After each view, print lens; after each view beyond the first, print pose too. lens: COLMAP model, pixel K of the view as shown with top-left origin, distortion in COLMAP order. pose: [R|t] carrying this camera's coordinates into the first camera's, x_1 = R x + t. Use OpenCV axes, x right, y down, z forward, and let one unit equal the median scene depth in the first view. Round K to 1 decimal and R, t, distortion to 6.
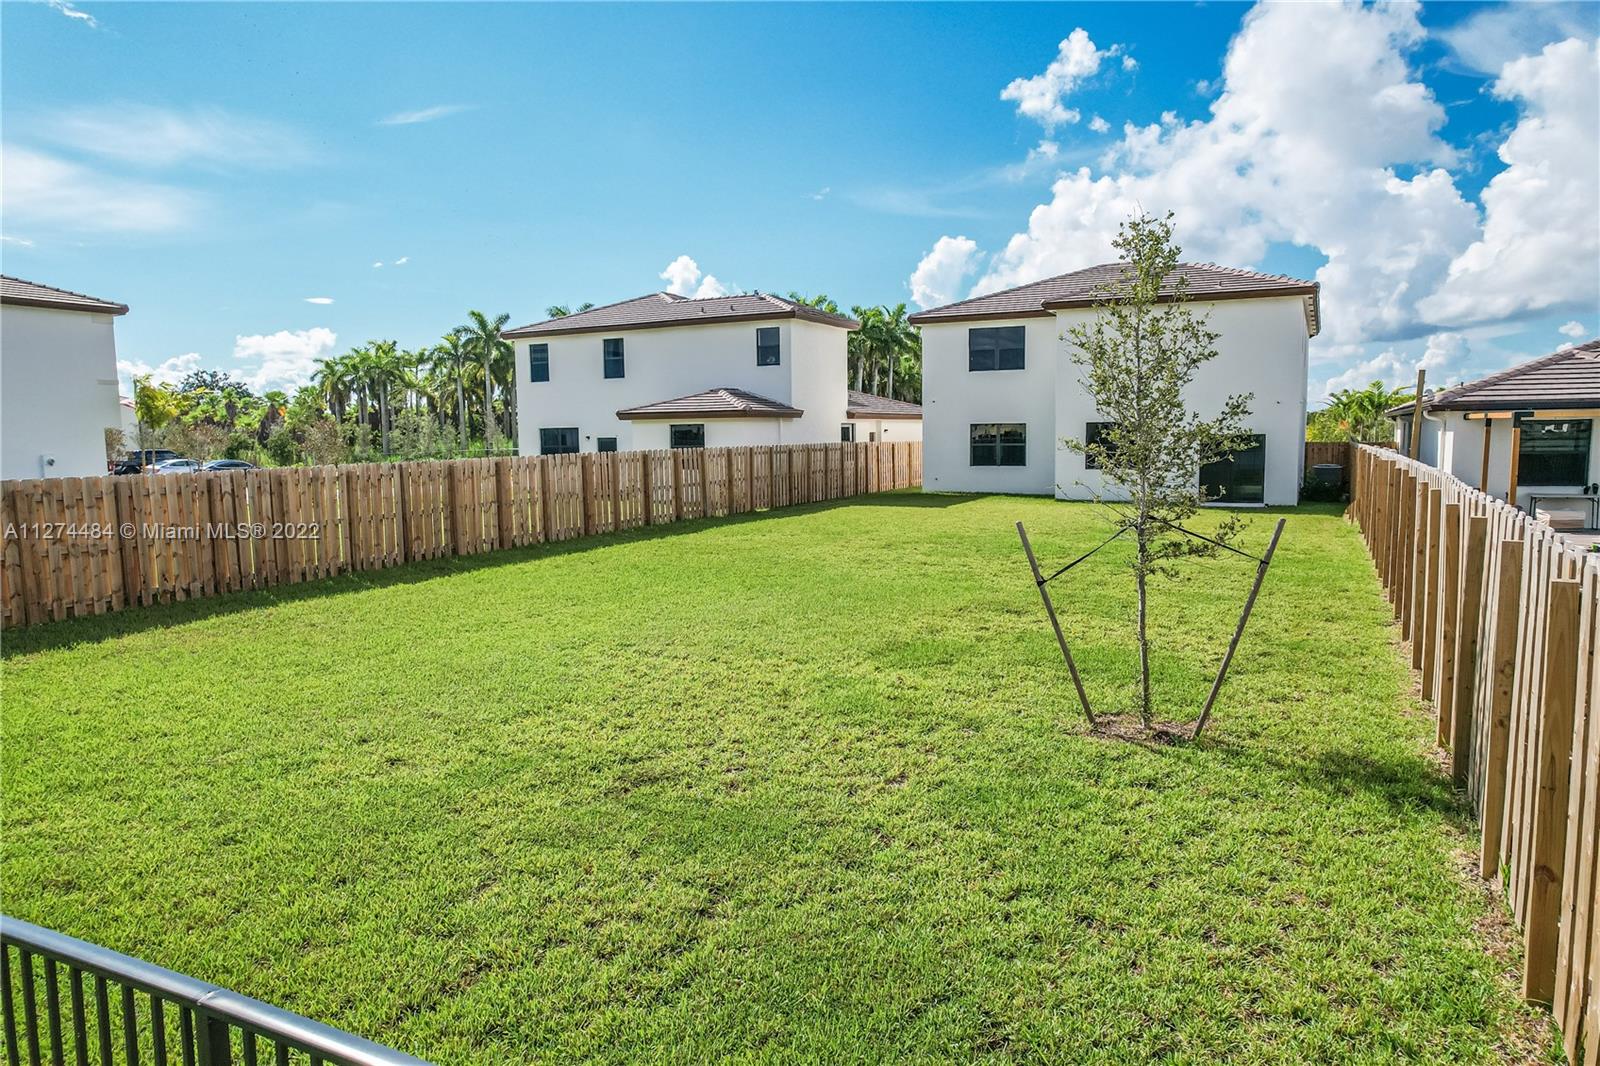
lens RADIAL K [[1033.0, 0, 812.8], [0, 1033.0, 567.8], [0, 0, 1]] dist [-0.077262, 0.052995]
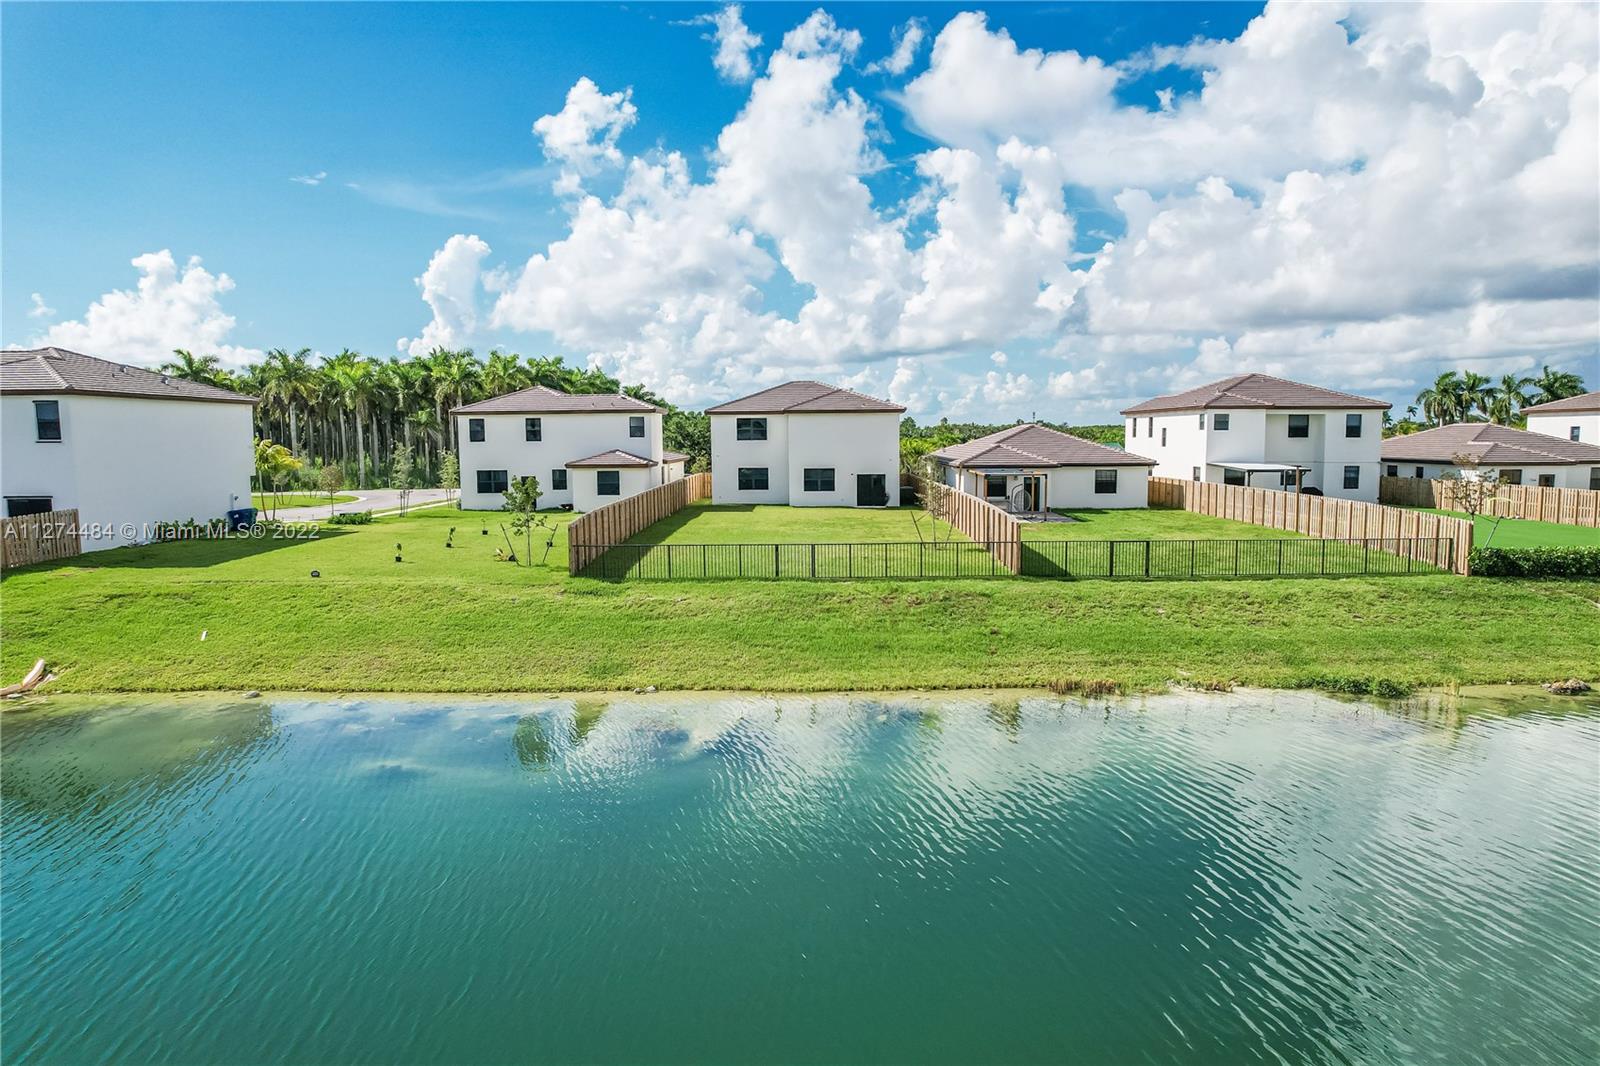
lens RADIAL K [[1028.6, 0, 805.2], [0, 1028.6, 550.4], [0, 0, 1]] dist [-0.075295, 0.071398]
pose [[0.892695, -0.047153, 0.448187, -0.599825], [0.052102, 0.998641, 0.001288, 0.018402], [-0.447639, 0.022202, 0.893939, -0.762144]]
